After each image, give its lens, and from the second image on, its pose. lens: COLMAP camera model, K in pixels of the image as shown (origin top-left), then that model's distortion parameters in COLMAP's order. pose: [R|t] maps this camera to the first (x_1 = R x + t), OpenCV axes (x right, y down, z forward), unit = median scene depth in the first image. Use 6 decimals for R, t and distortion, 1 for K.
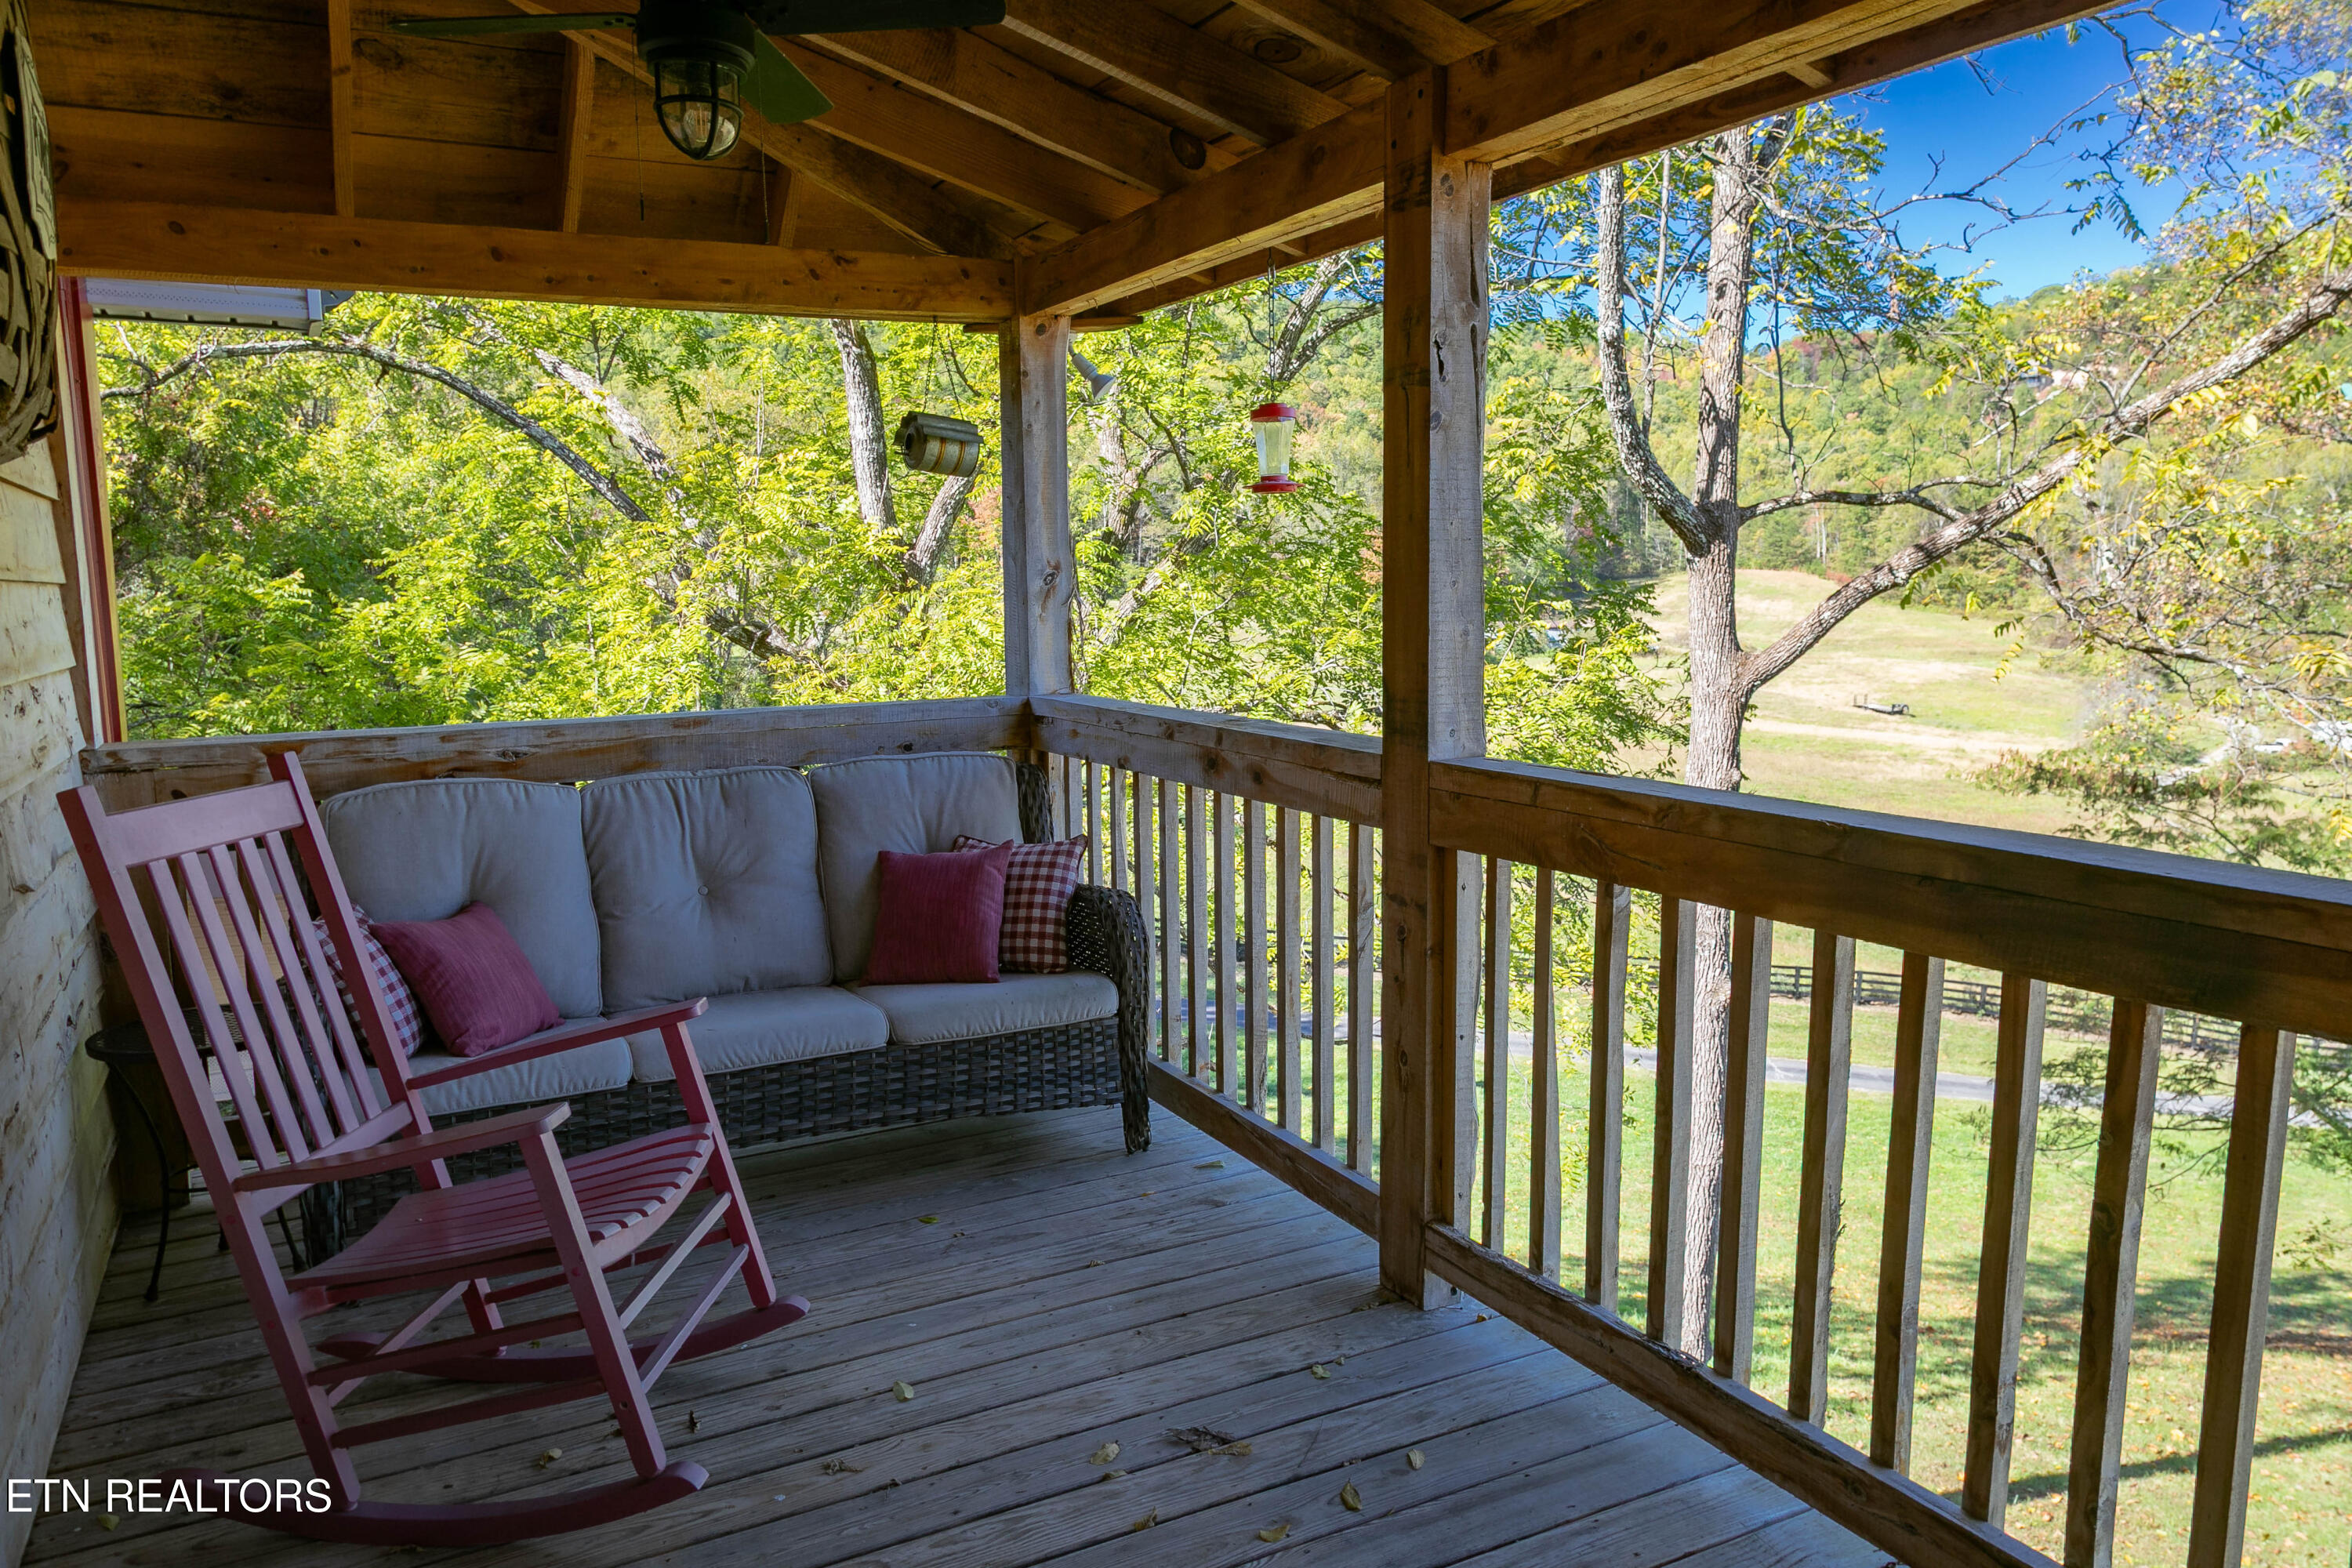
lens RADIAL K [[1543.9, 0, 1175.8], [0, 1543.9, 777.0], [0, 0, 1]] dist [0.009027, 0.001105]
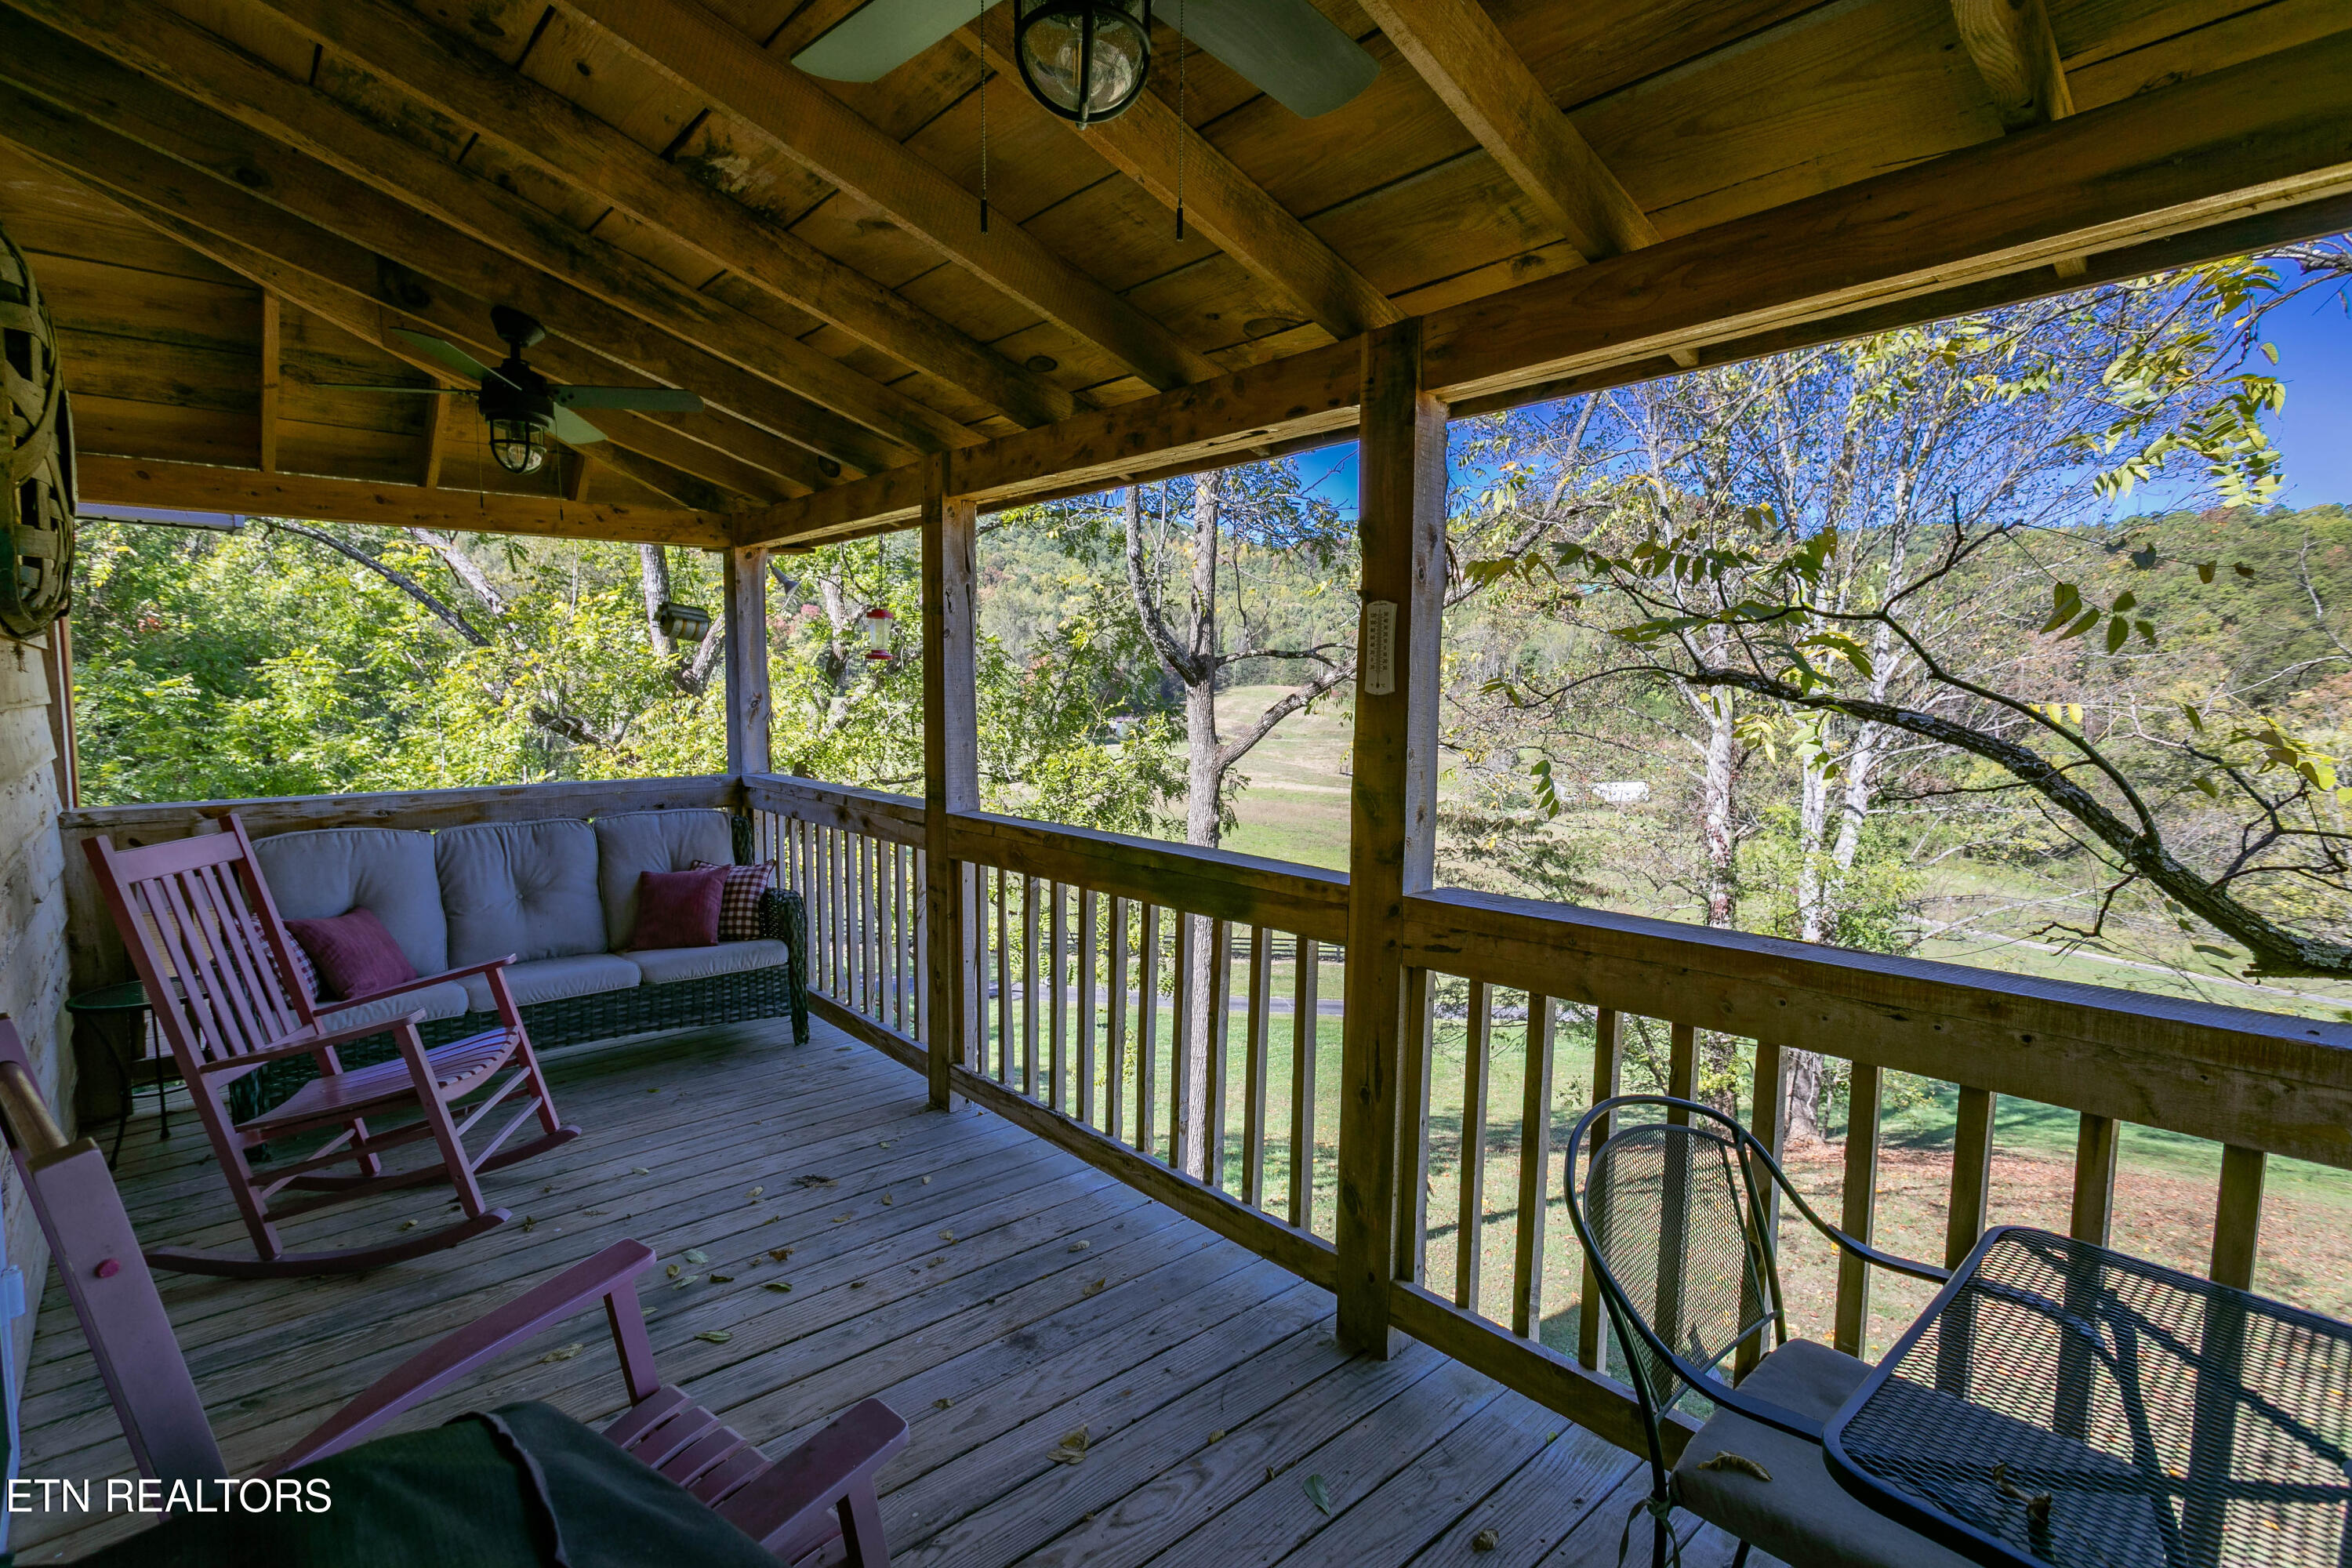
lens RADIAL K [[1100.1, 0, 1180.1], [0, 1100.1, 776.5], [0, 0, 1]] dist [0.000612, 0.006274]
pose [[0.973048, -0.001393, 0.230600, 0.105218], [0.010720, 0.999174, -0.039197, 0.000841], [-0.230355, 0.040613, 0.972259, -0.293042]]
